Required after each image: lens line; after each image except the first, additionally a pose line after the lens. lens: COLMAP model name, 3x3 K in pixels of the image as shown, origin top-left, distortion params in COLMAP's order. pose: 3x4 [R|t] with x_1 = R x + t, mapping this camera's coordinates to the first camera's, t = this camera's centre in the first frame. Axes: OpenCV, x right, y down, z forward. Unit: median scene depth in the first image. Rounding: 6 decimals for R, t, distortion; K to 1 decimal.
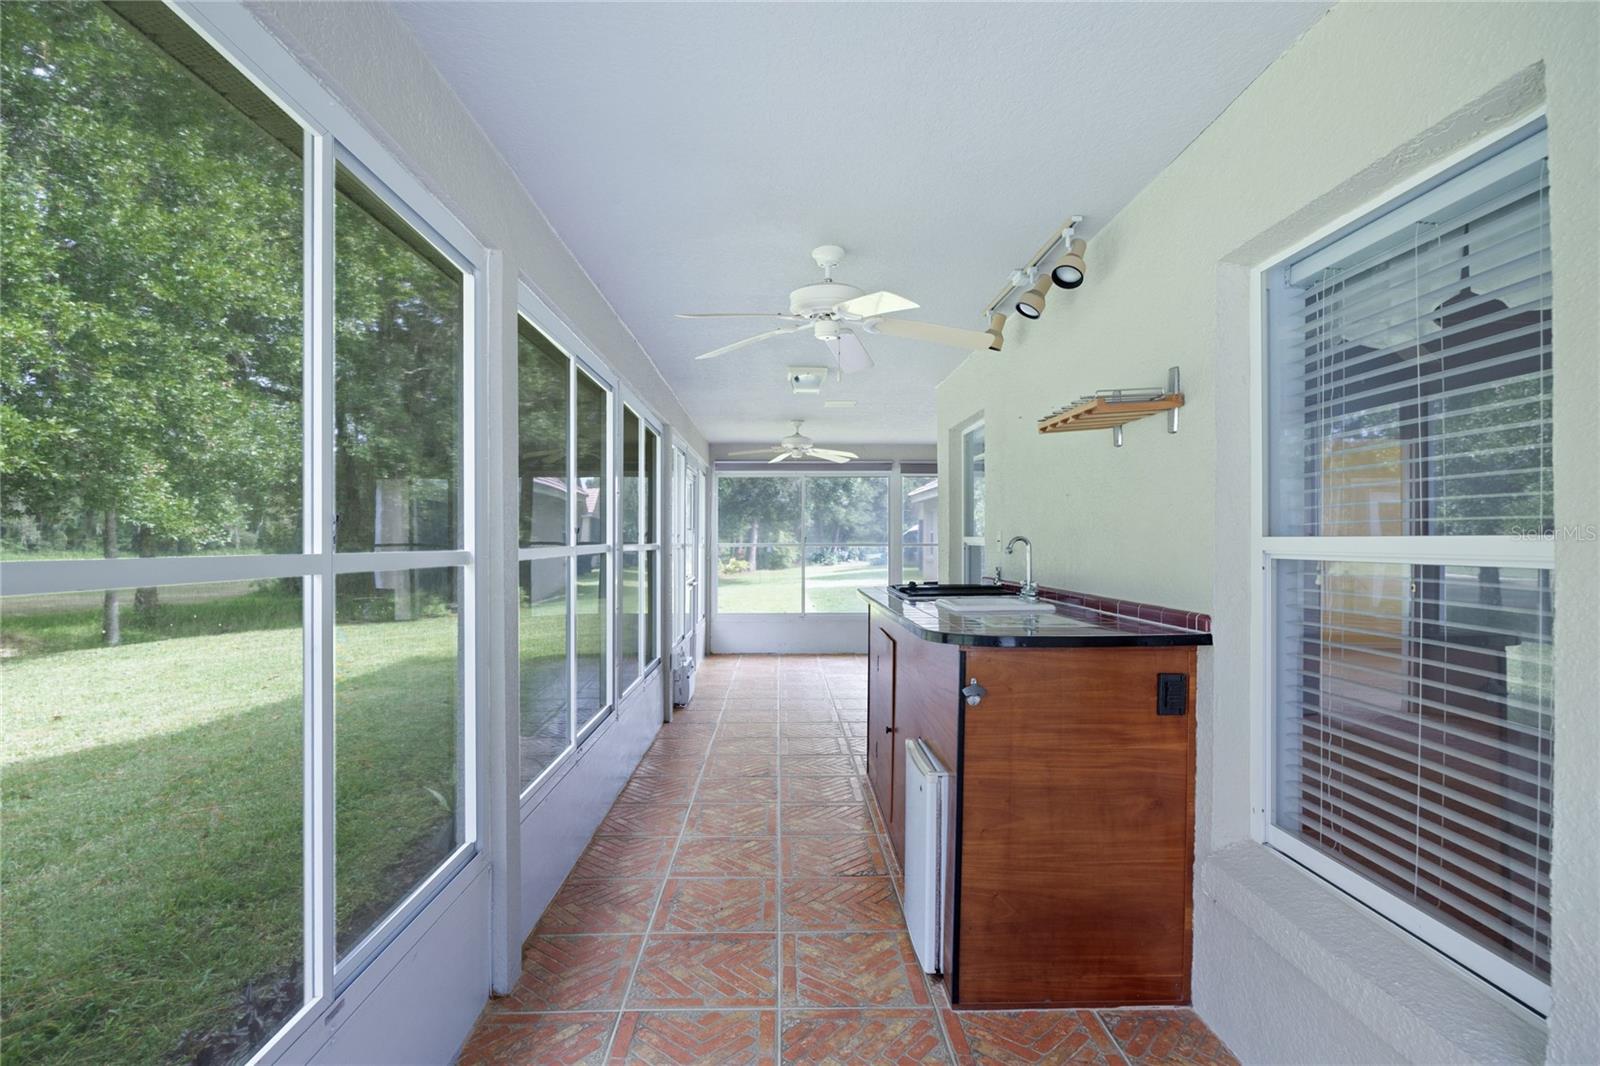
lens RADIAL K [[788.0, 0, 789.6], [0, 788.0, 532.4], [0, 0, 1]] dist [-0.013126, -0.000995]
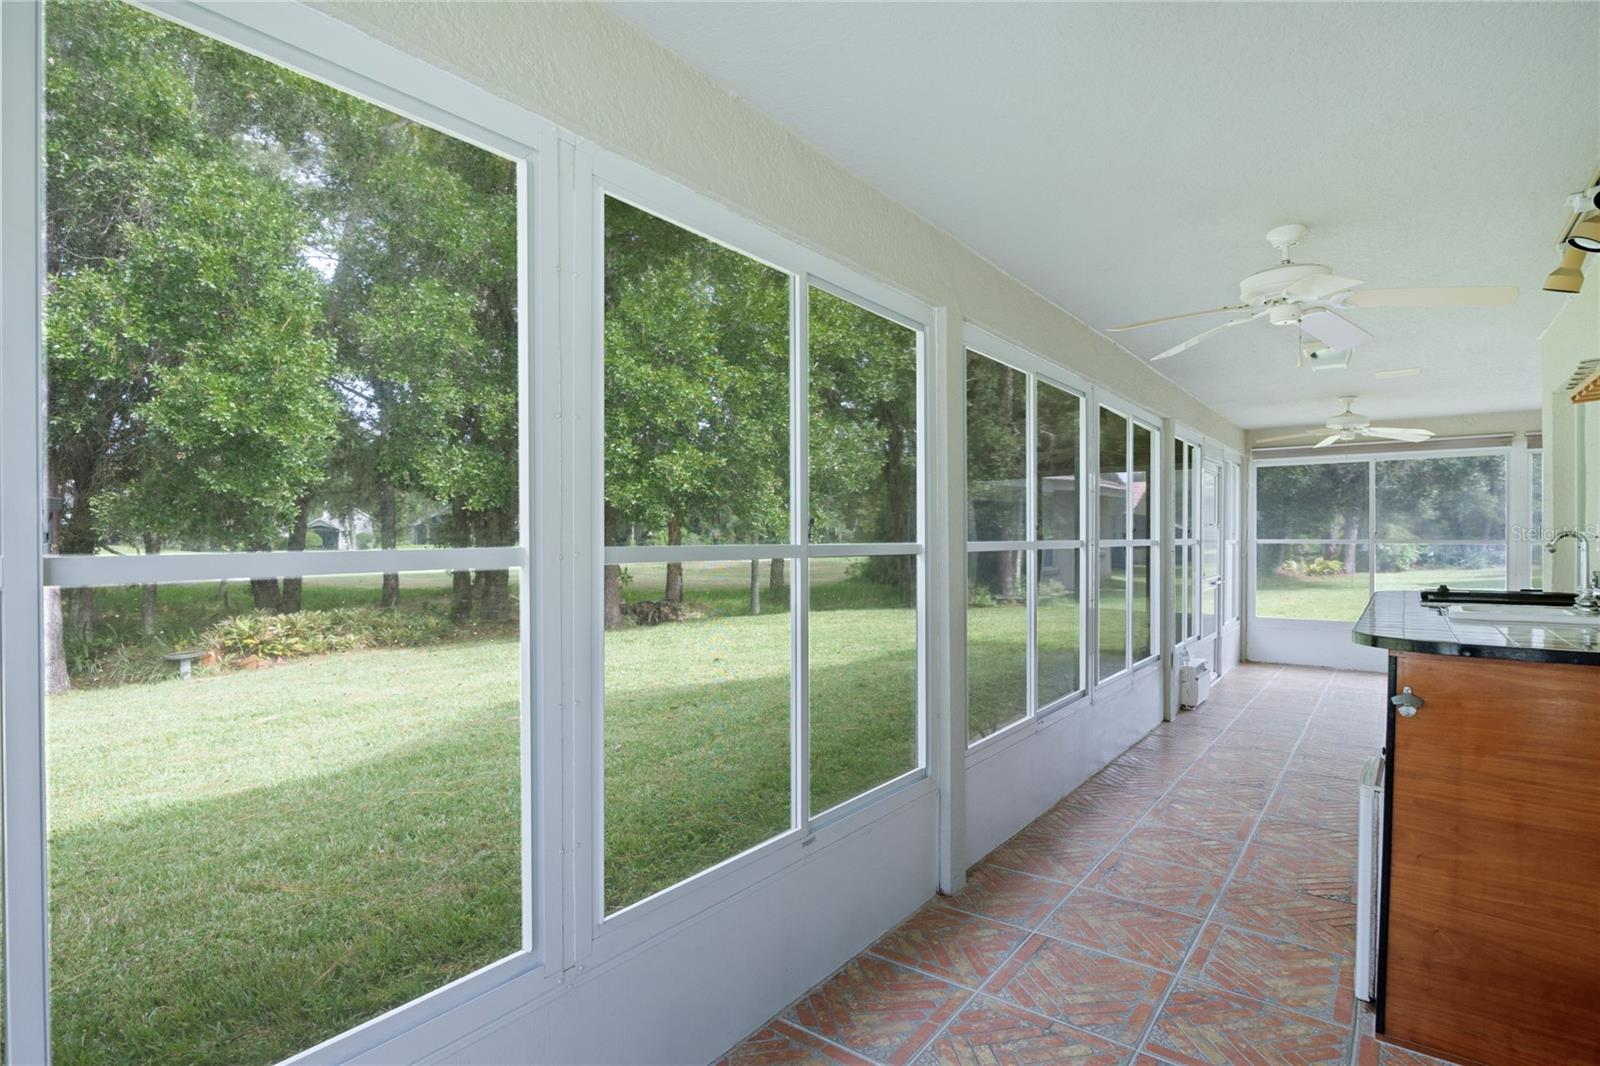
lens RADIAL K [[788.0, 0, 789.6], [0, 788.0, 532.4], [0, 0, 1]] dist [-0.013126, -0.000995]
pose [[0.778519, -0.003754, -0.627609, 0.171182], [0.006856, 0.999973, 0.002524, -0.000962], [0.627583, -0.006268, 0.778524, -0.107941]]
